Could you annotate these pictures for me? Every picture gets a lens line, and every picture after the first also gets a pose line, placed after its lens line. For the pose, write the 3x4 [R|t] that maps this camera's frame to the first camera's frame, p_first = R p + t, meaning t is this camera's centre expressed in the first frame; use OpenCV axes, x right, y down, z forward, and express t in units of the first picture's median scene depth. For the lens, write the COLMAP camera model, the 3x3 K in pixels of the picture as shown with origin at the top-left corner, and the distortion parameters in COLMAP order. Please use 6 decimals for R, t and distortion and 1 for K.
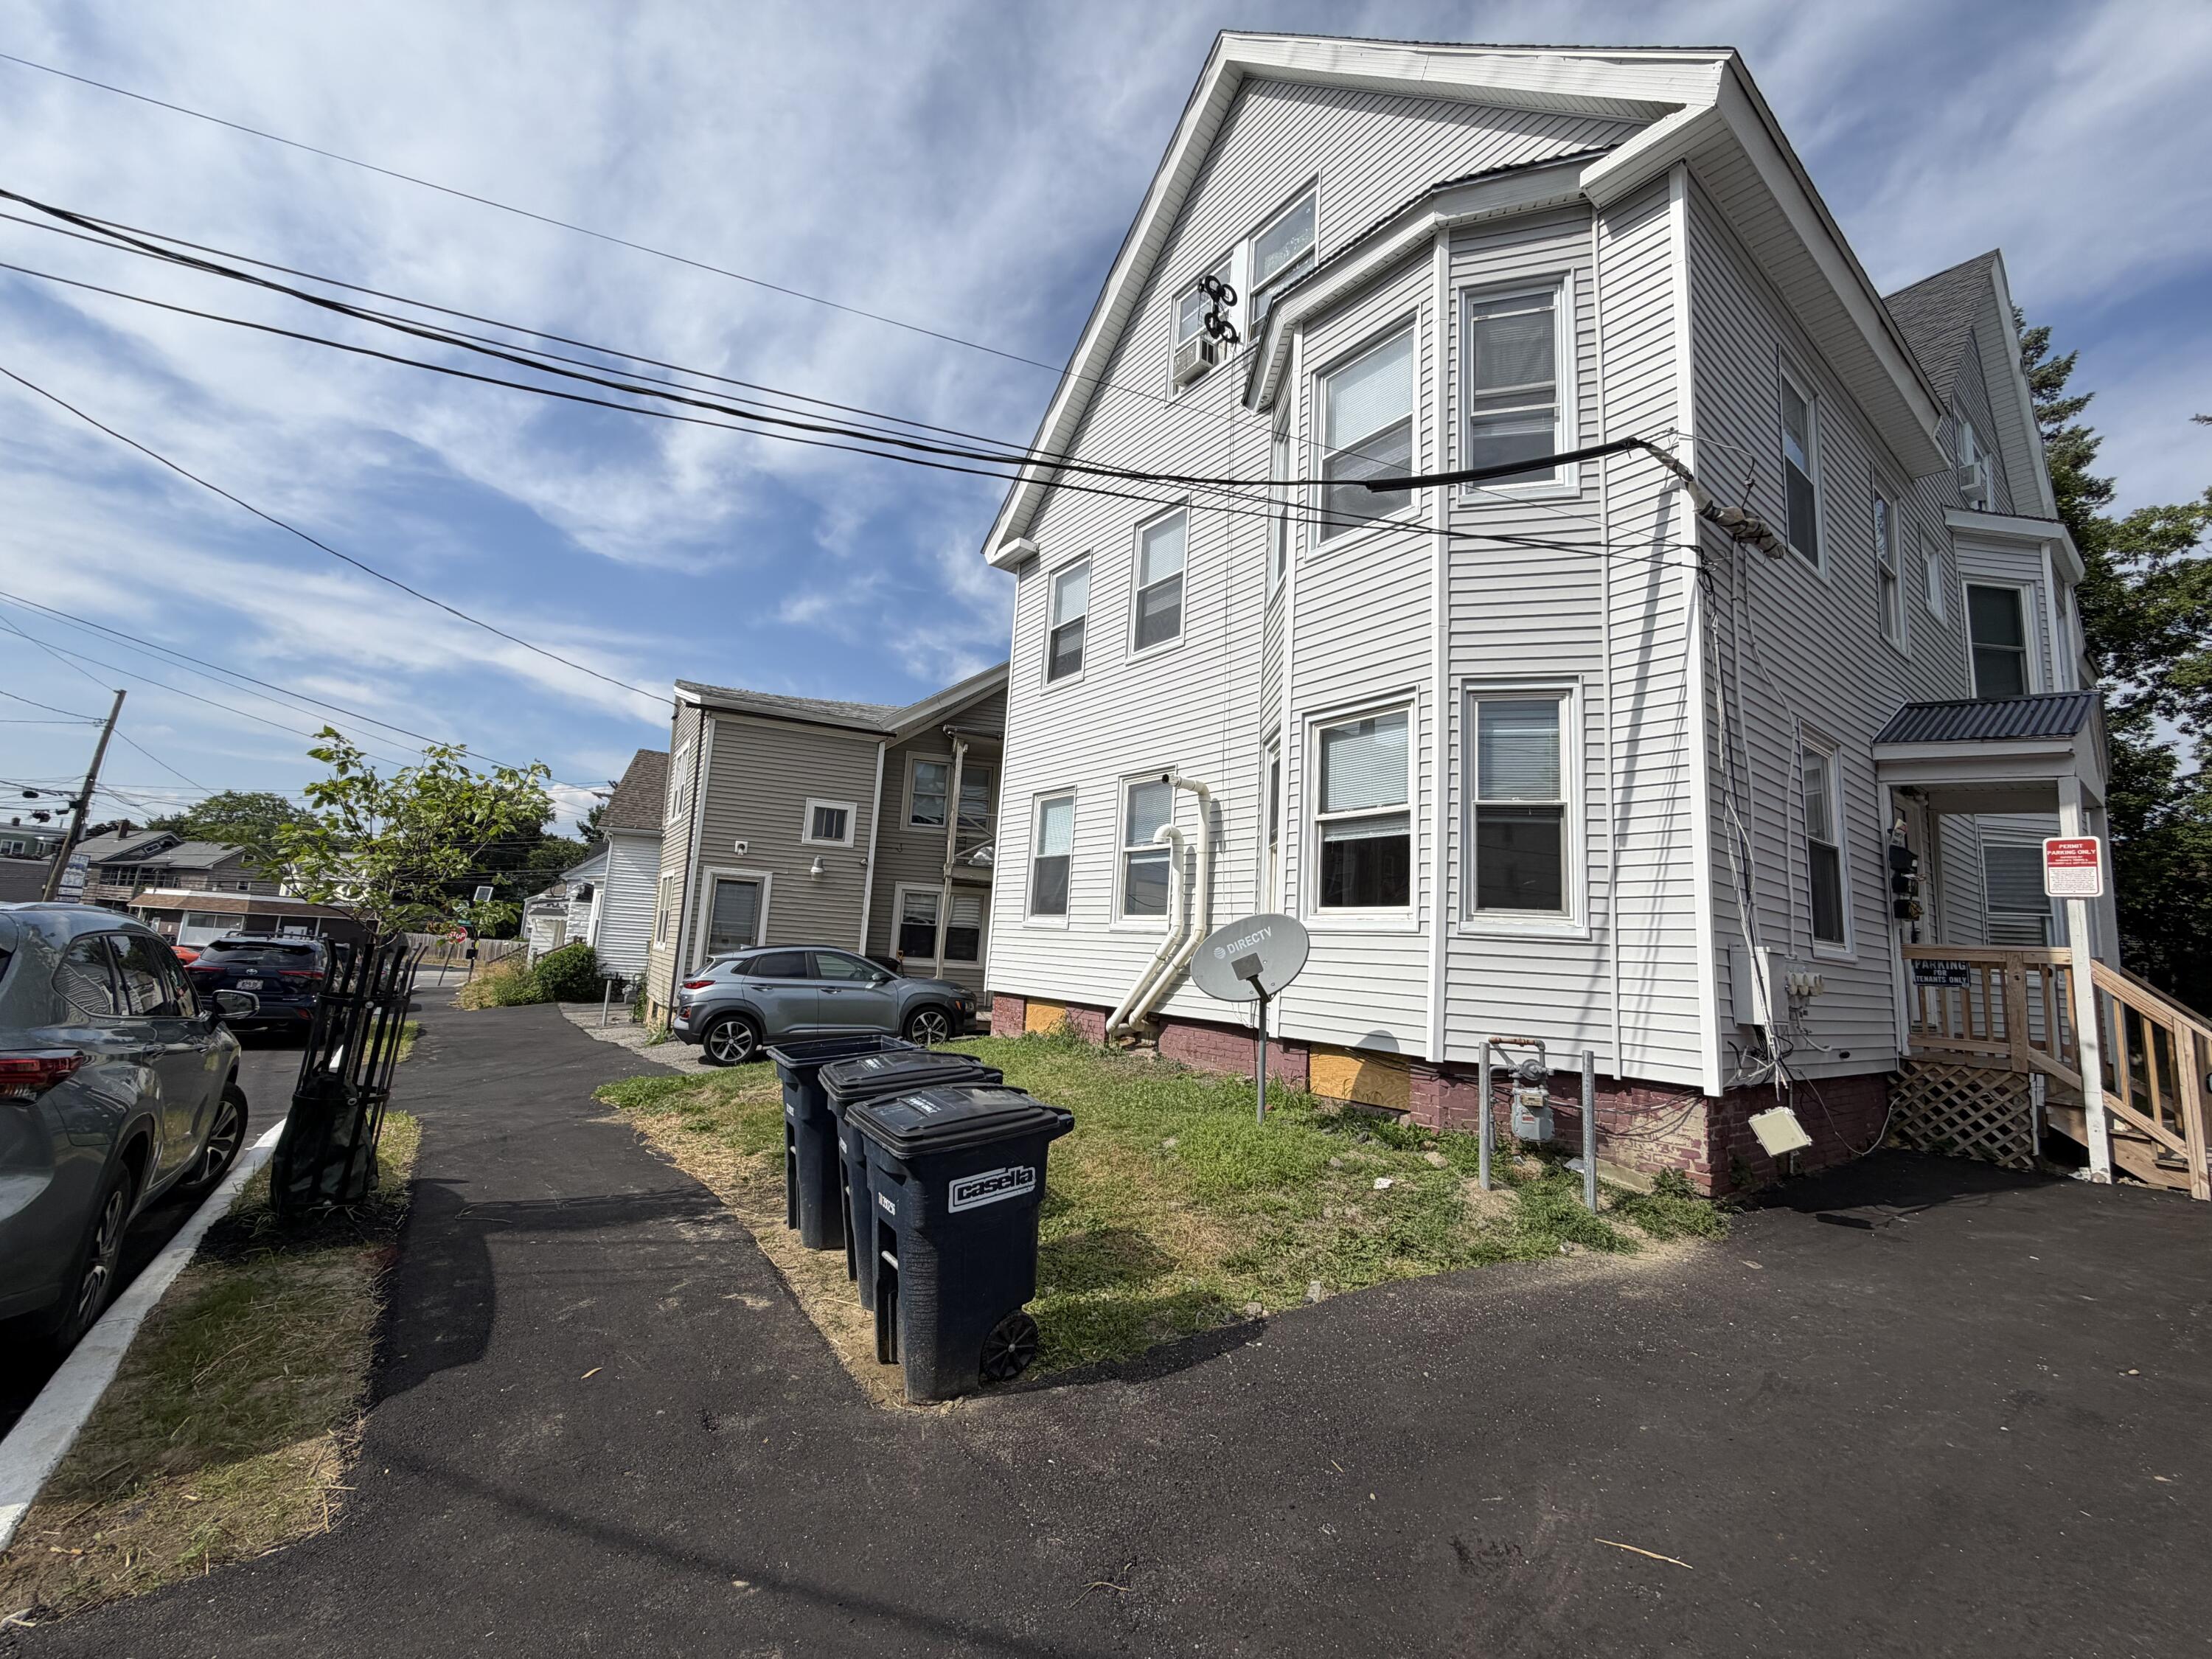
lens RADIAL K [[889.0, 0, 1092.1], [0, 889.0, 829.9], [0, 0, 1]] dist [-0.000022, 0.000072]
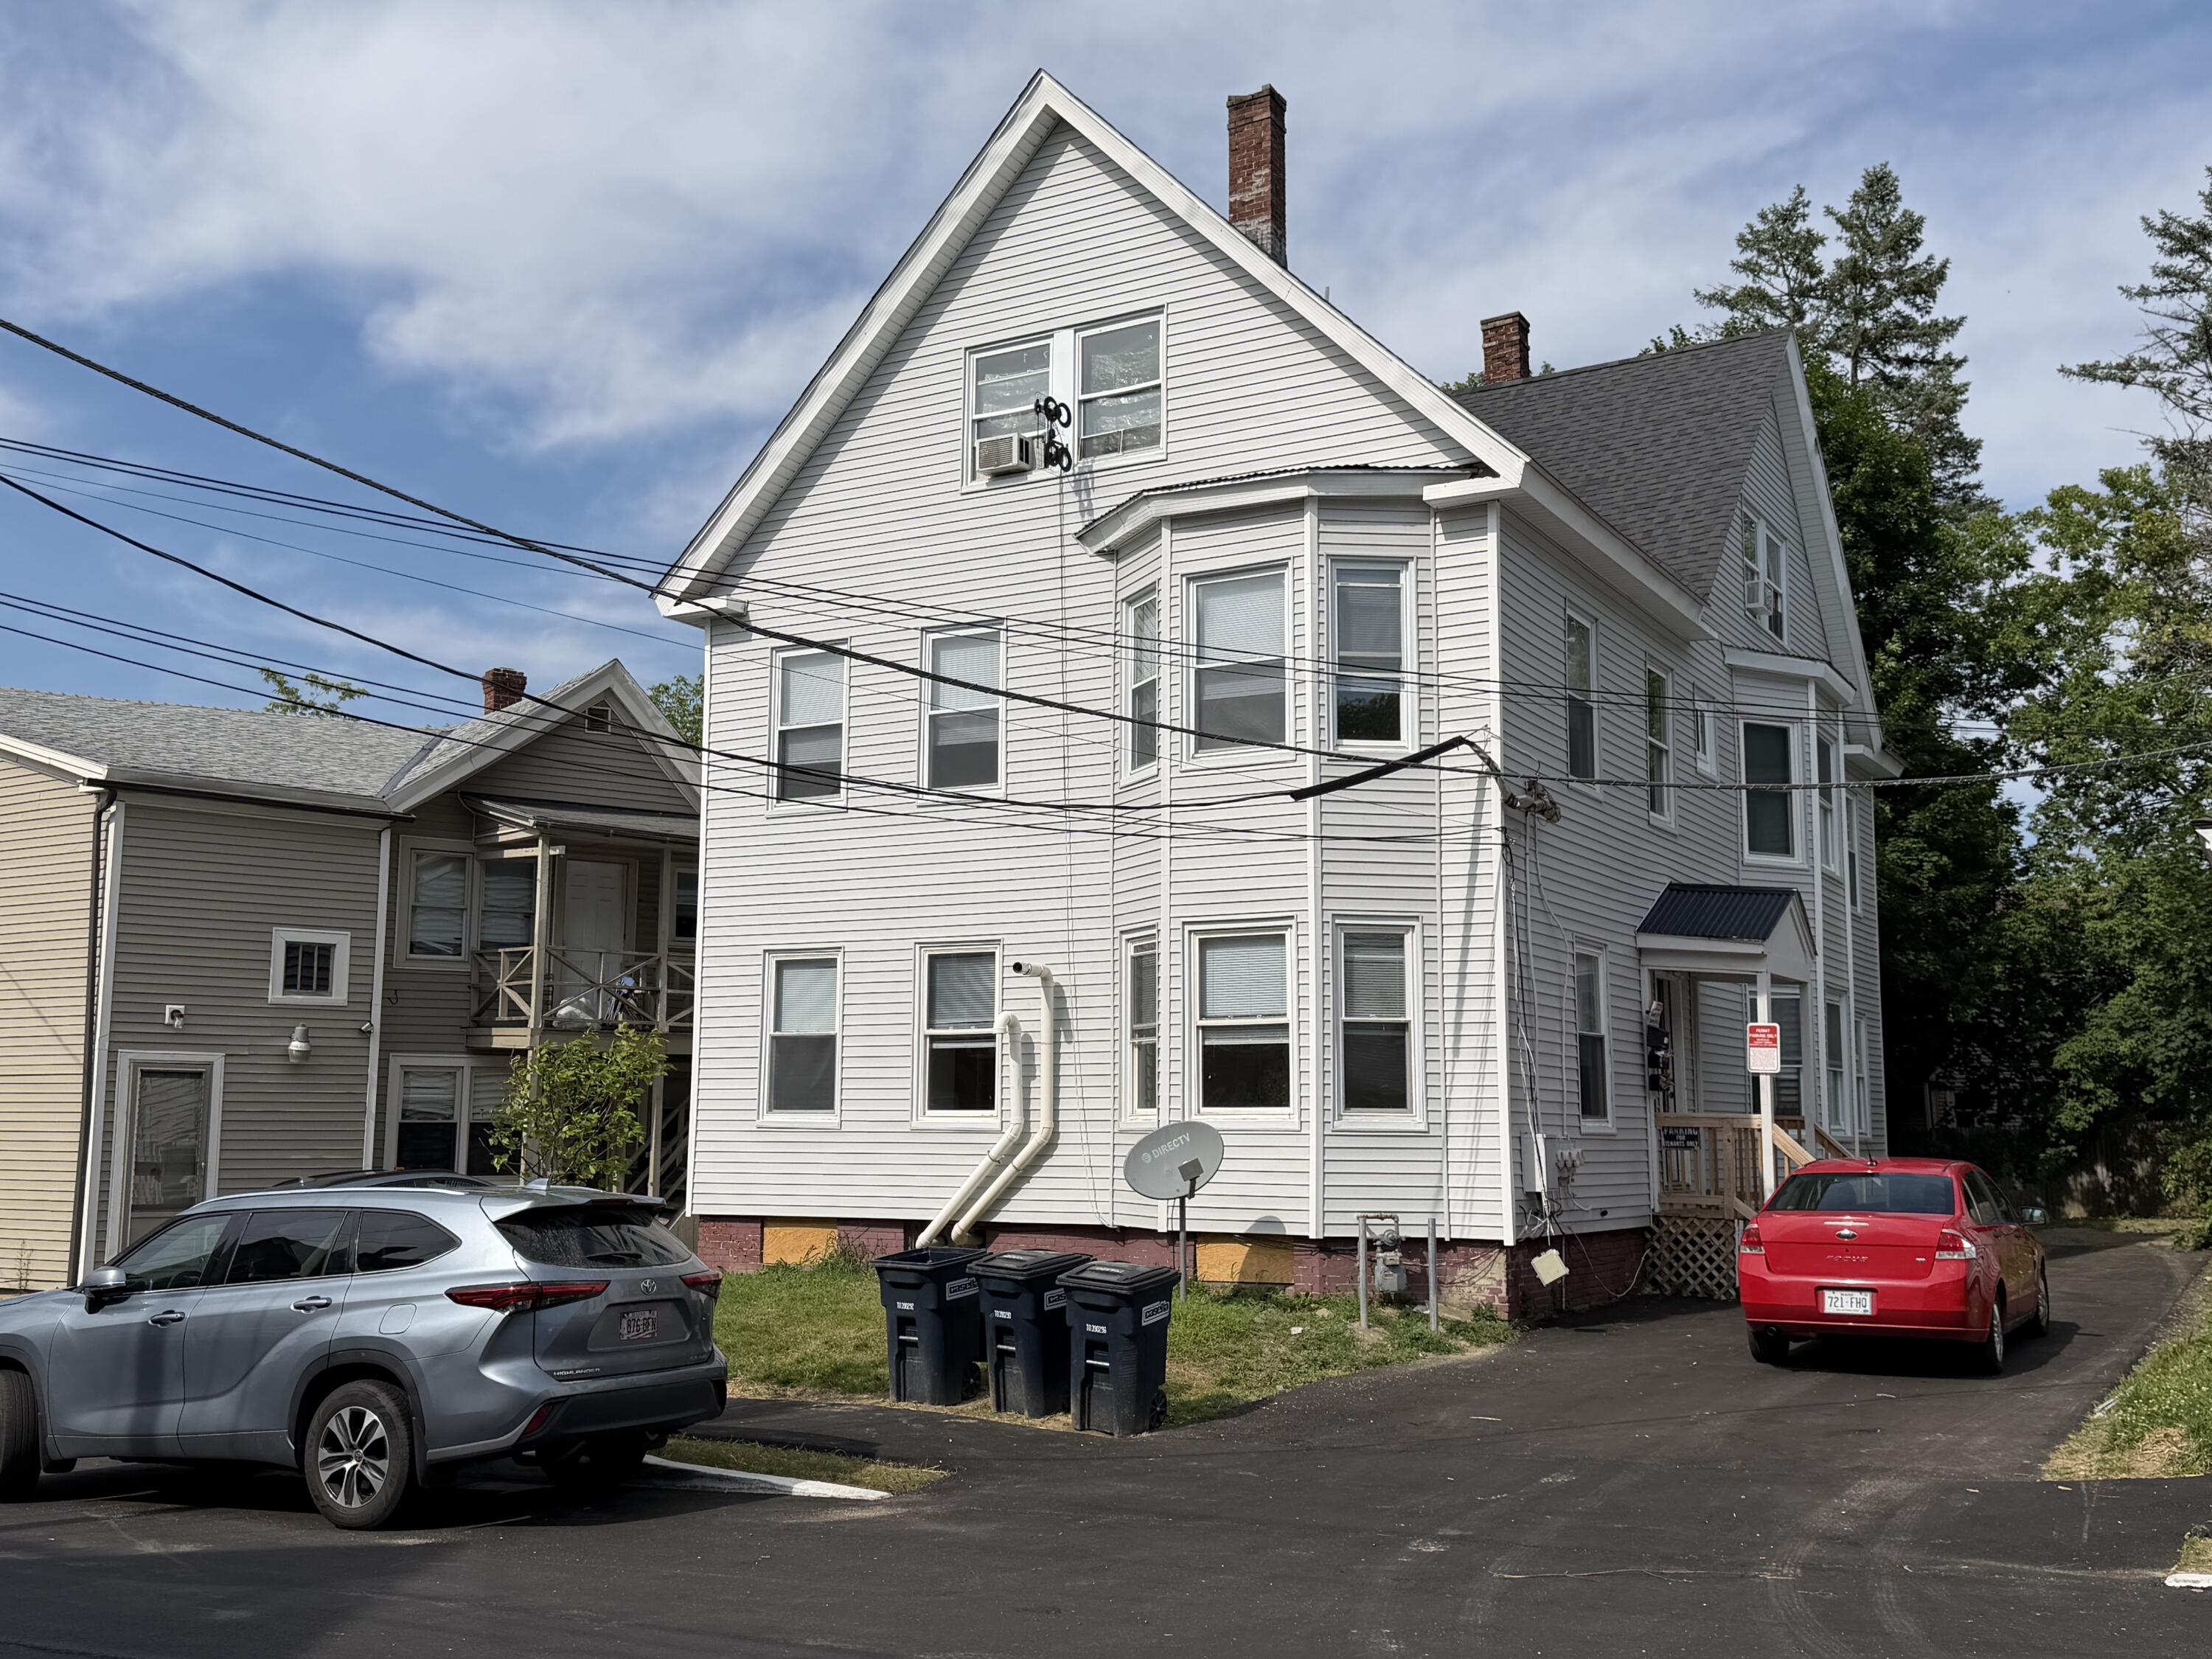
lens RADIAL K [[2143.1, 0, 1088.7], [0, 2143.1, 844.2], [0, 0, 1]] dist [0.187709, -0.424522]
pose [[0.918505, -0.002037, 0.395404, -0.949862], [-0.005929, 0.999803, 0.018923, -0.295815], [-0.395364, -0.019725, 0.918313, -1.403914]]
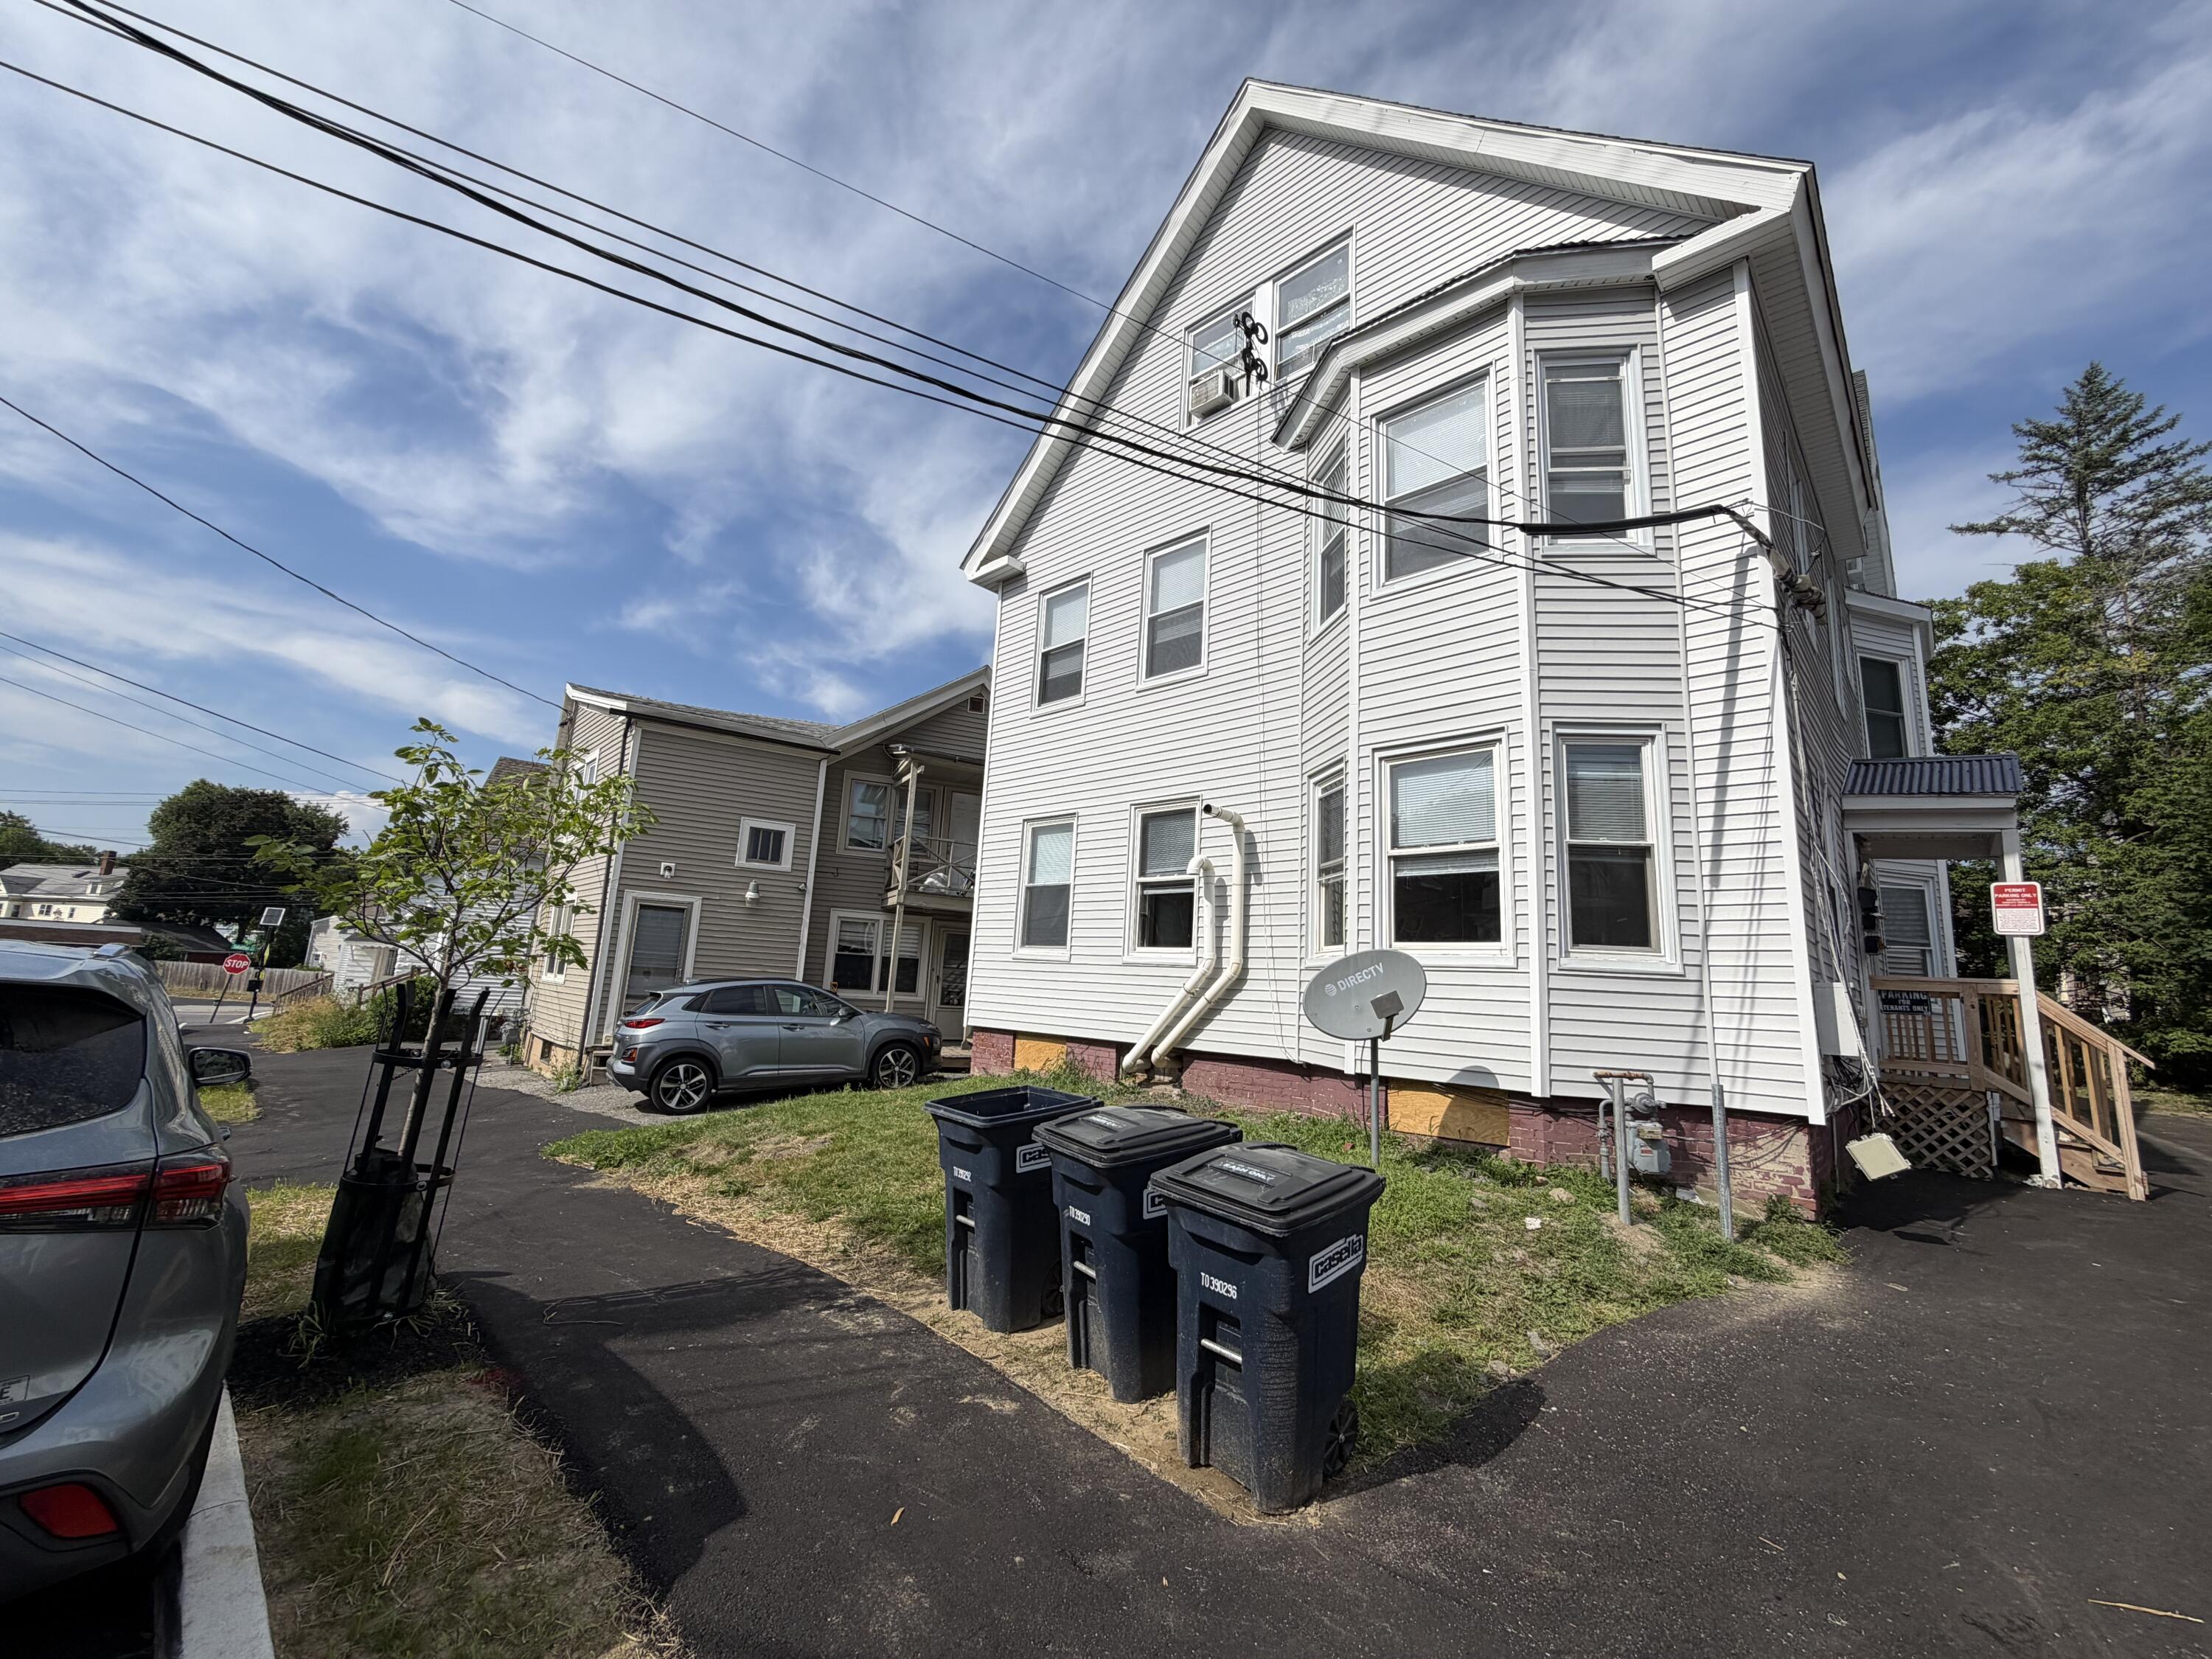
lens RADIAL K [[890.2, 0, 1095.0], [0, 890.2, 829.0], [0, 0, 1]] dist [-0.000225, 0.000204]
pose [[0.986585, 0.022981, 0.161623, -0.256466], [-0.018121, 0.999340, -0.031478, -0.002827], [-0.162240, 0.028127, 0.986350, 0.065082]]
